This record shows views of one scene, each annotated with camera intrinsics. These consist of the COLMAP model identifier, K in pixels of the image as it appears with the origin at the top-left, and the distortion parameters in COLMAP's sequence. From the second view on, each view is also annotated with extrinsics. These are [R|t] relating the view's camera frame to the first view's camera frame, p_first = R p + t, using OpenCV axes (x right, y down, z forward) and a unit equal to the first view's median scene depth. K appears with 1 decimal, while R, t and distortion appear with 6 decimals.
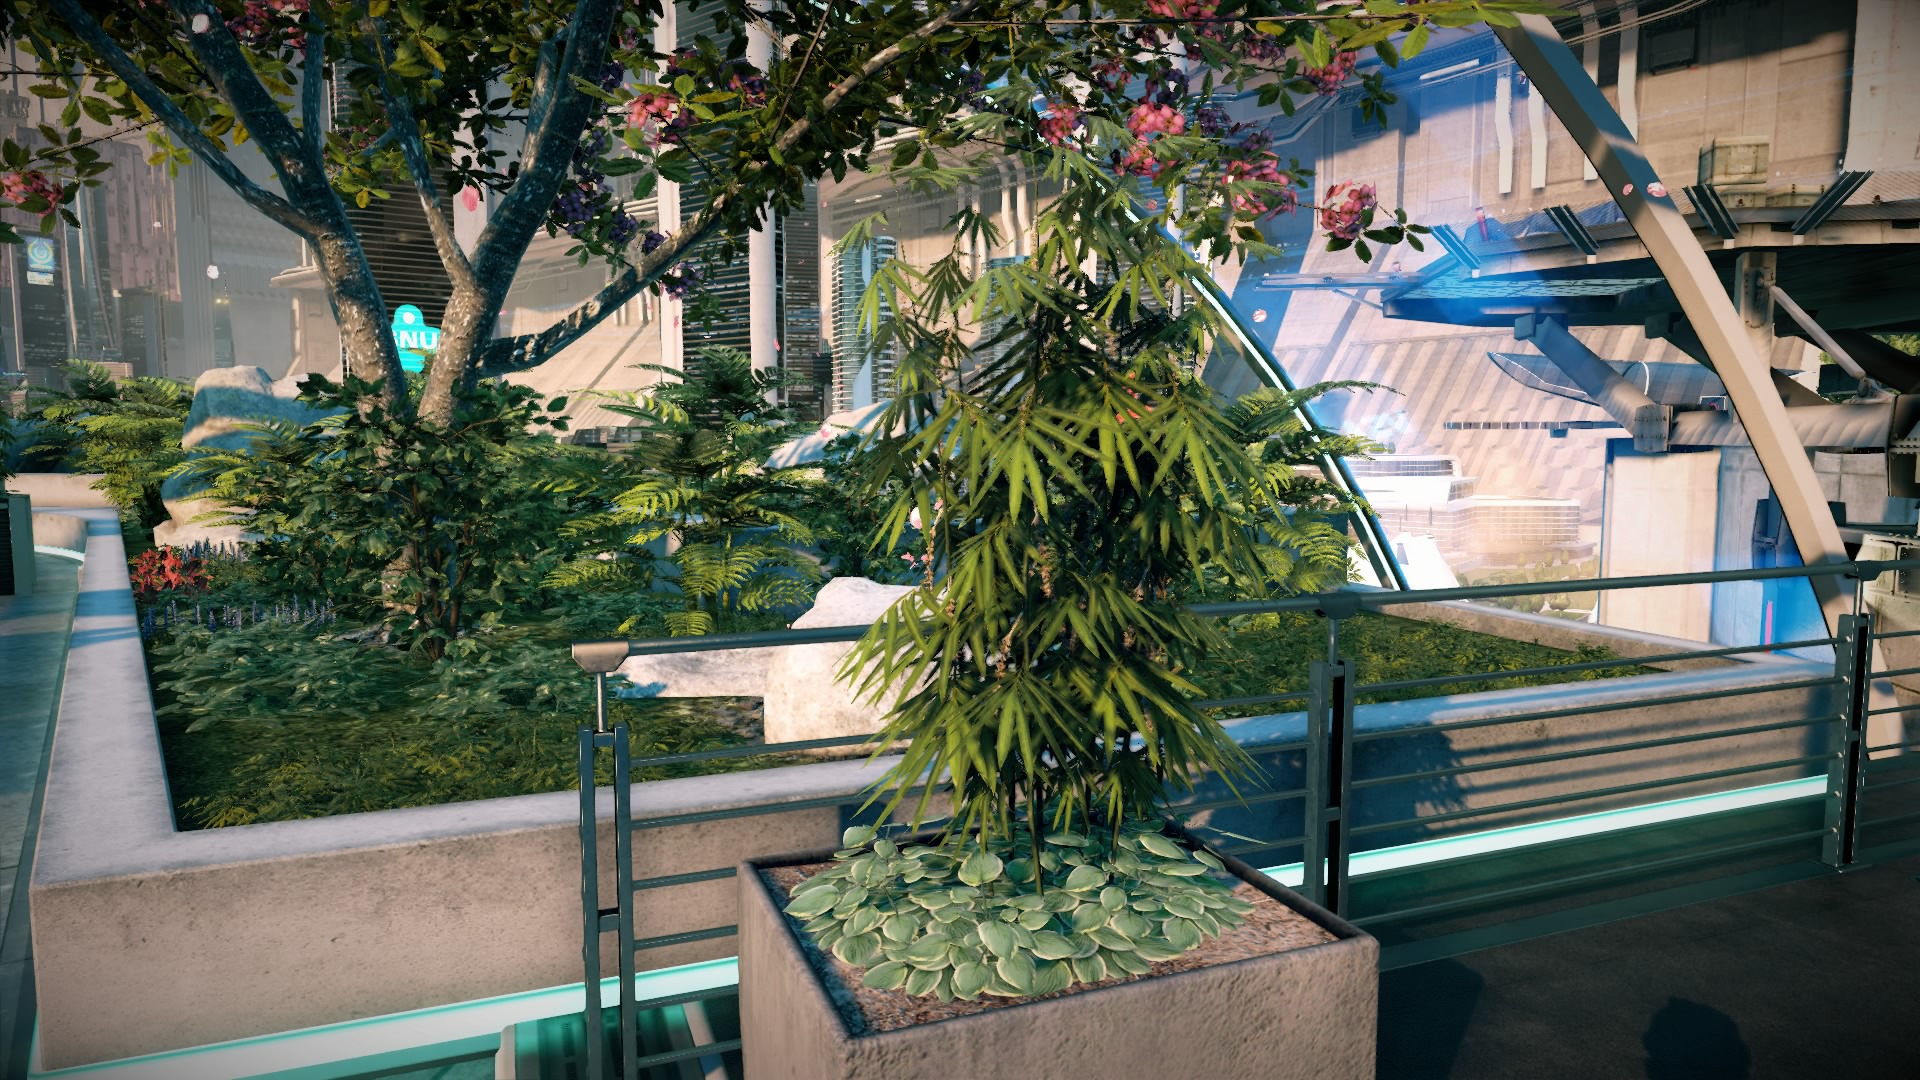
lens RADIAL K [[1174.5, 0, 950.8], [0, 1174.5, 545.4], [0, 0, 1]] dist [-0.002241, 0.034140]
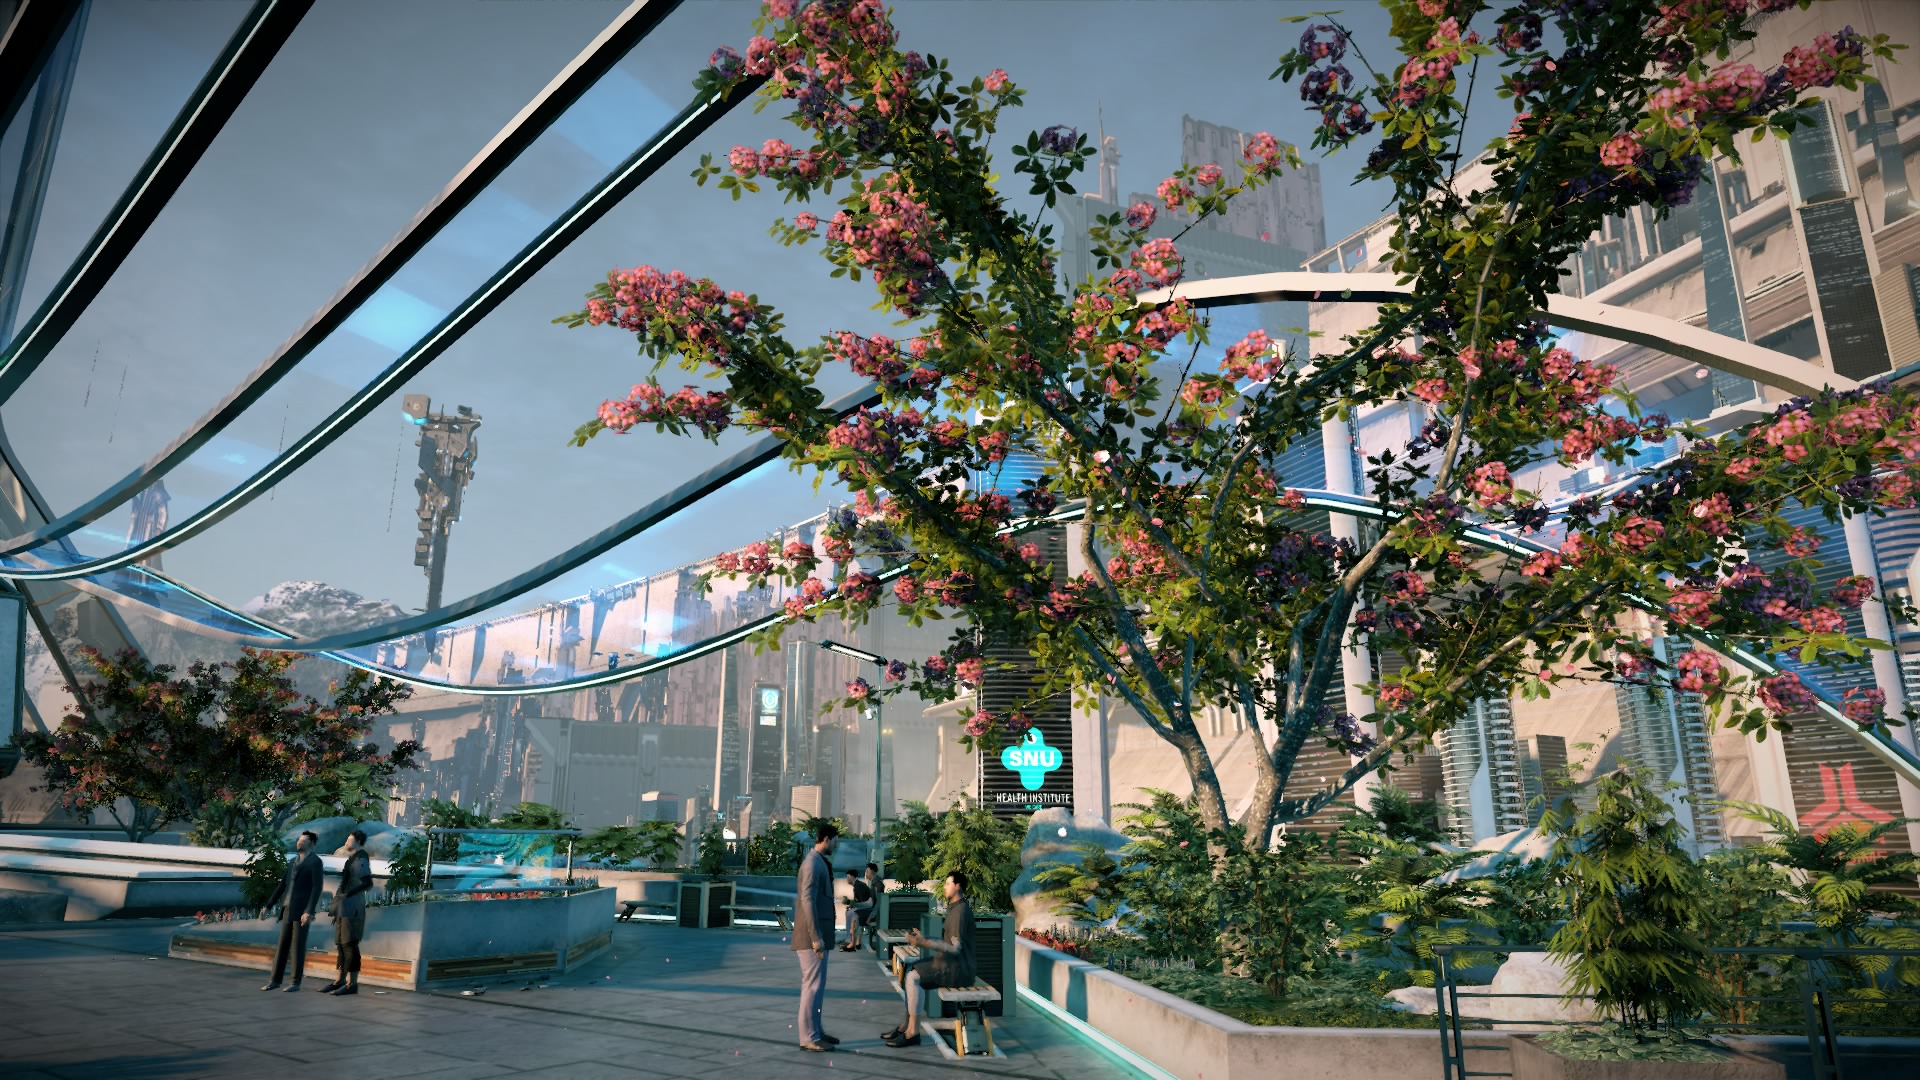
lens RADIAL K [[1174.5, 0, 950.8], [0, 1174.5, 545.4], [0, 0, 1]] dist [-0.002241, 0.034140]
pose [[0.882584, -0.118242, -0.455043, 0.016613], [-0.042182, 0.944040, -0.327122, 0.052574], [0.468258, 0.307908, 0.828207, -0.712783]]
